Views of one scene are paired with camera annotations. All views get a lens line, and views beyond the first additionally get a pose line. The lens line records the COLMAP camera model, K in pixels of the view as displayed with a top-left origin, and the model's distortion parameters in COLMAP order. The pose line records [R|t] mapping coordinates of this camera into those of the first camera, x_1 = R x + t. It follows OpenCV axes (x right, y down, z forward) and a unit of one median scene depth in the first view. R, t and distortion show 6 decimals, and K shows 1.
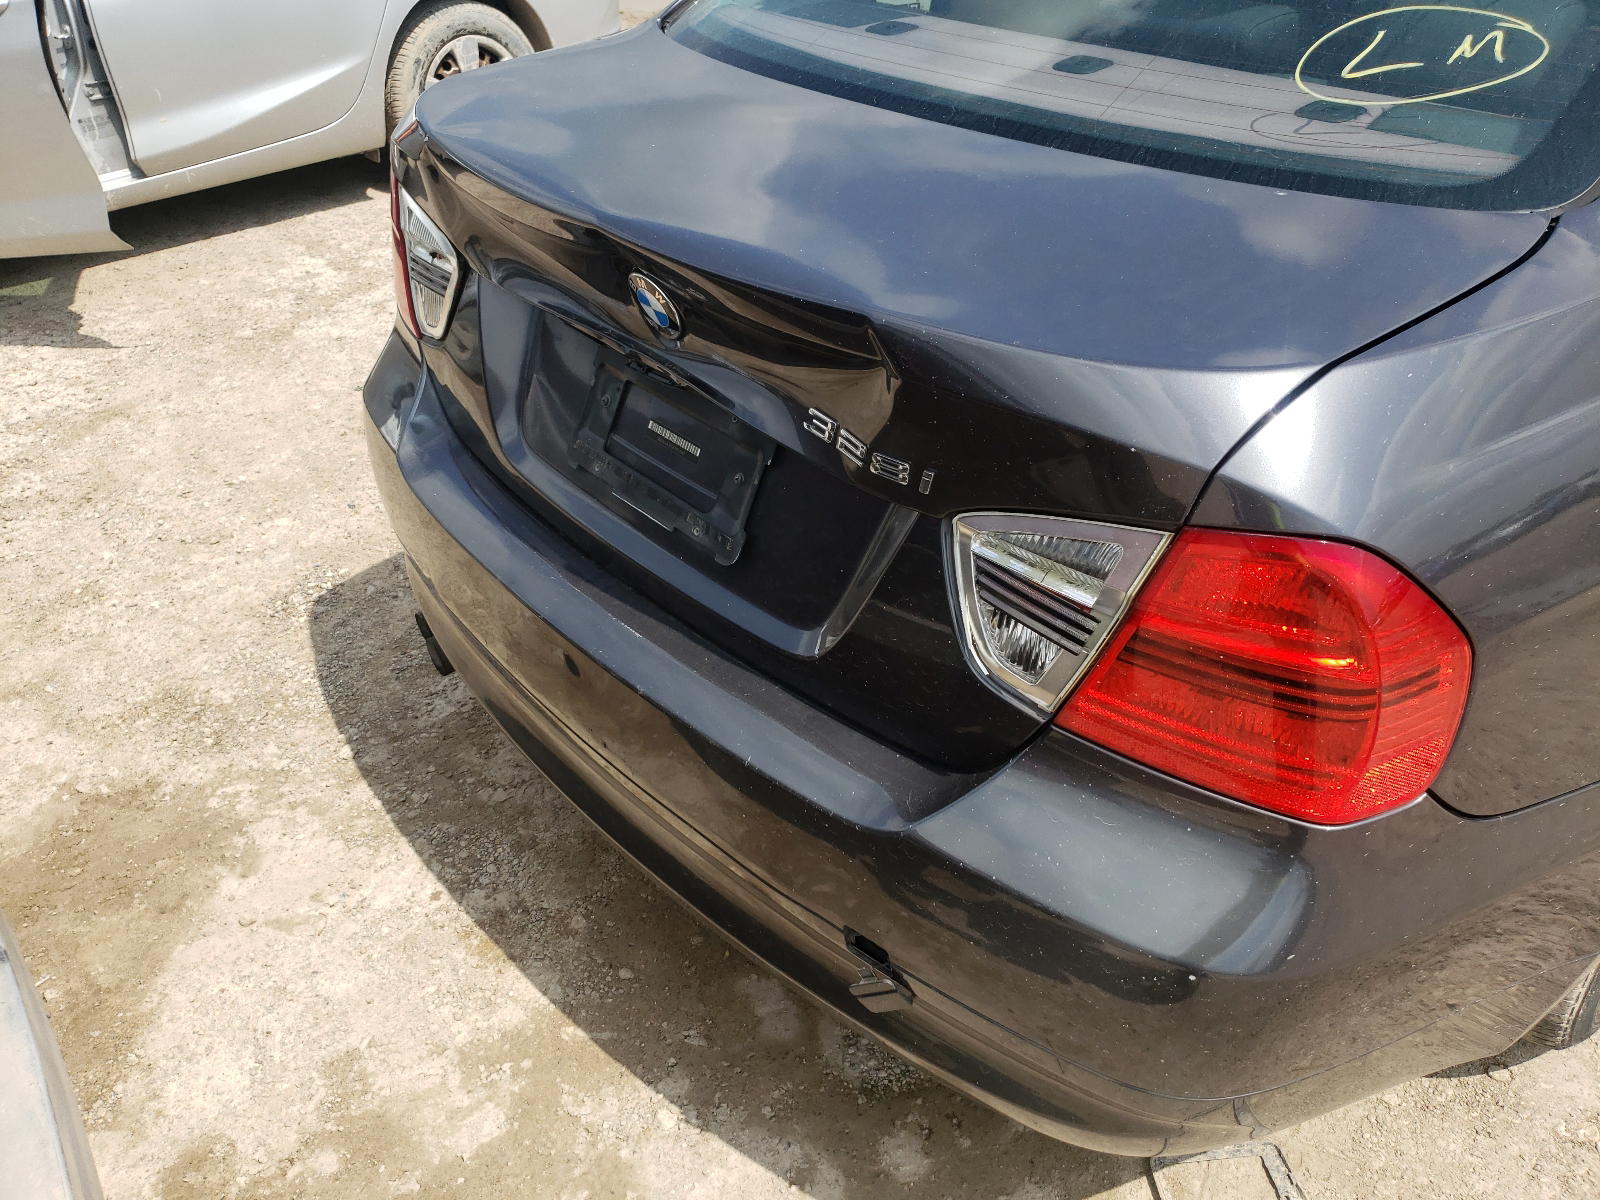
lens RADIAL K [[1249.0, 0, 800.0], [0, 1249.0, 600.0], [0, 0, 1]] dist [-0.013829, 0.000407]
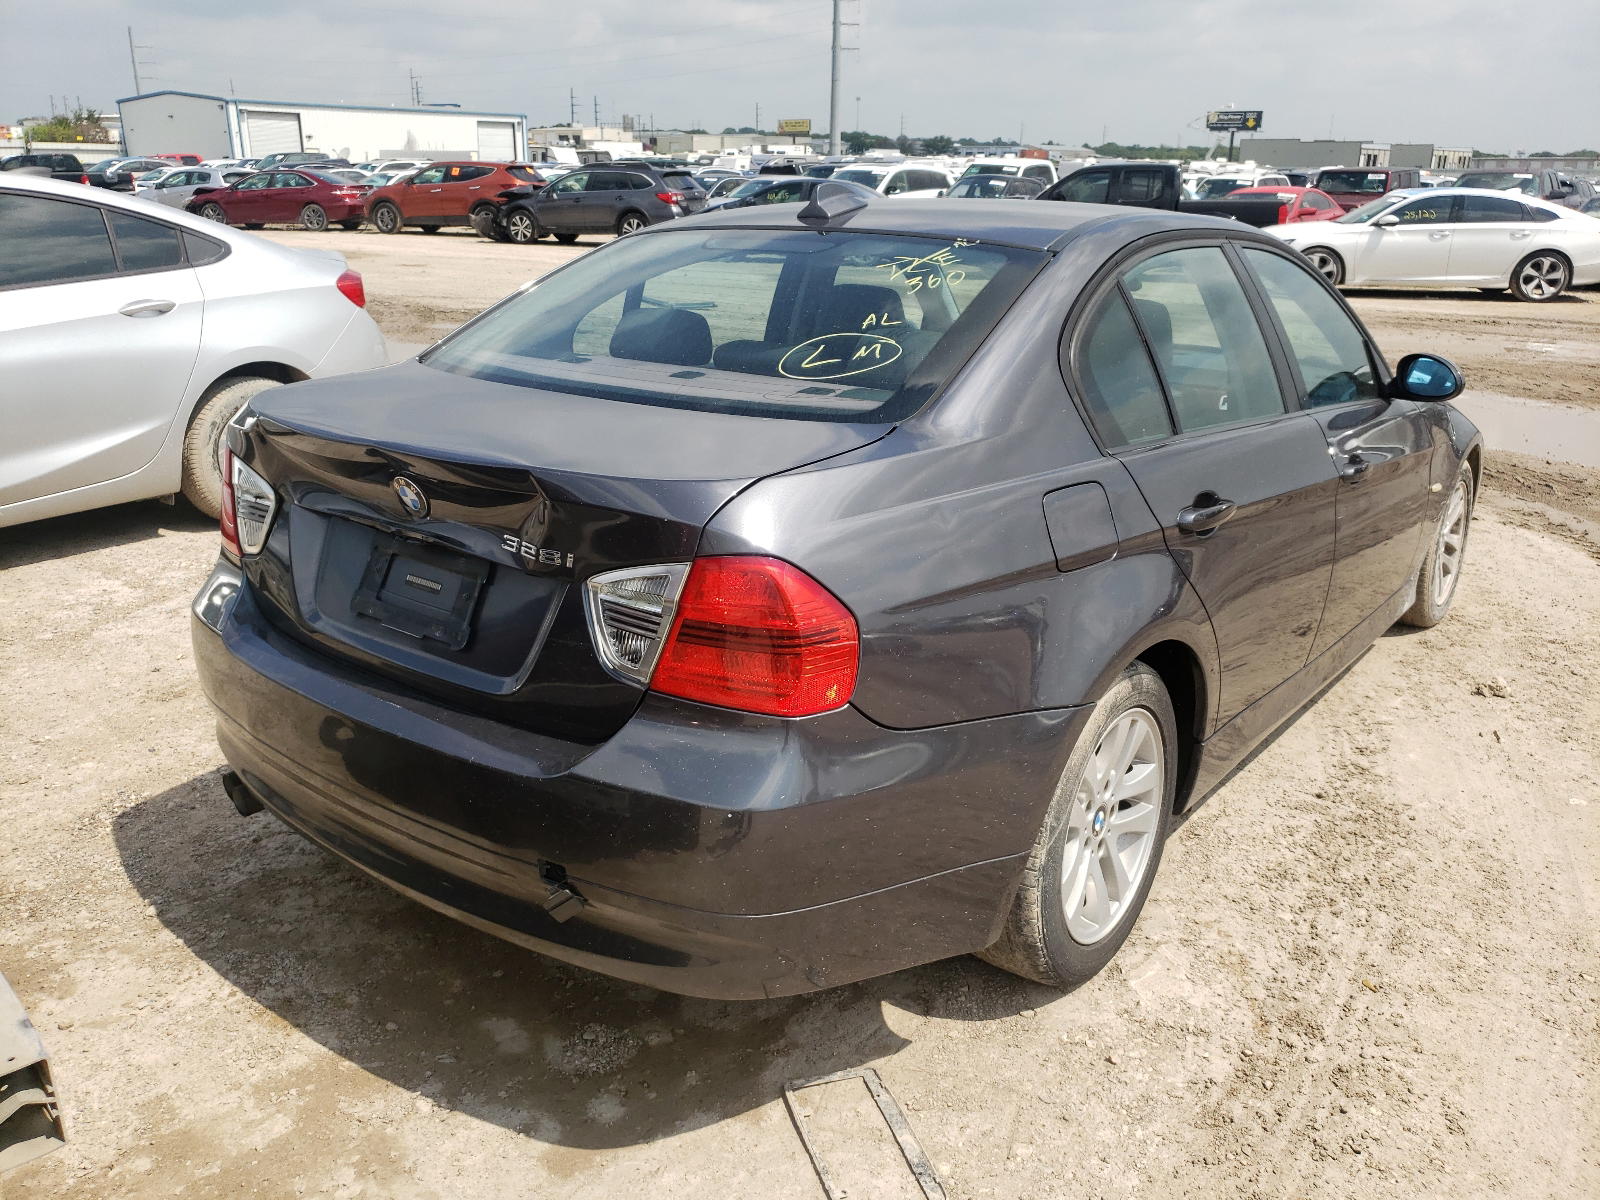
lens RADIAL K [[1205.4, 0, 800.0], [0, 1205.4, 600.0], [0, 0, 1]] dist [-0.001702, 0.004663]
pose [[0.981591, -0.035523, 0.187663, 0.054062], [0.087065, 0.957749, -0.274111, 0.249067], [-0.169996, 0.285404, 0.943210, -0.355653]]
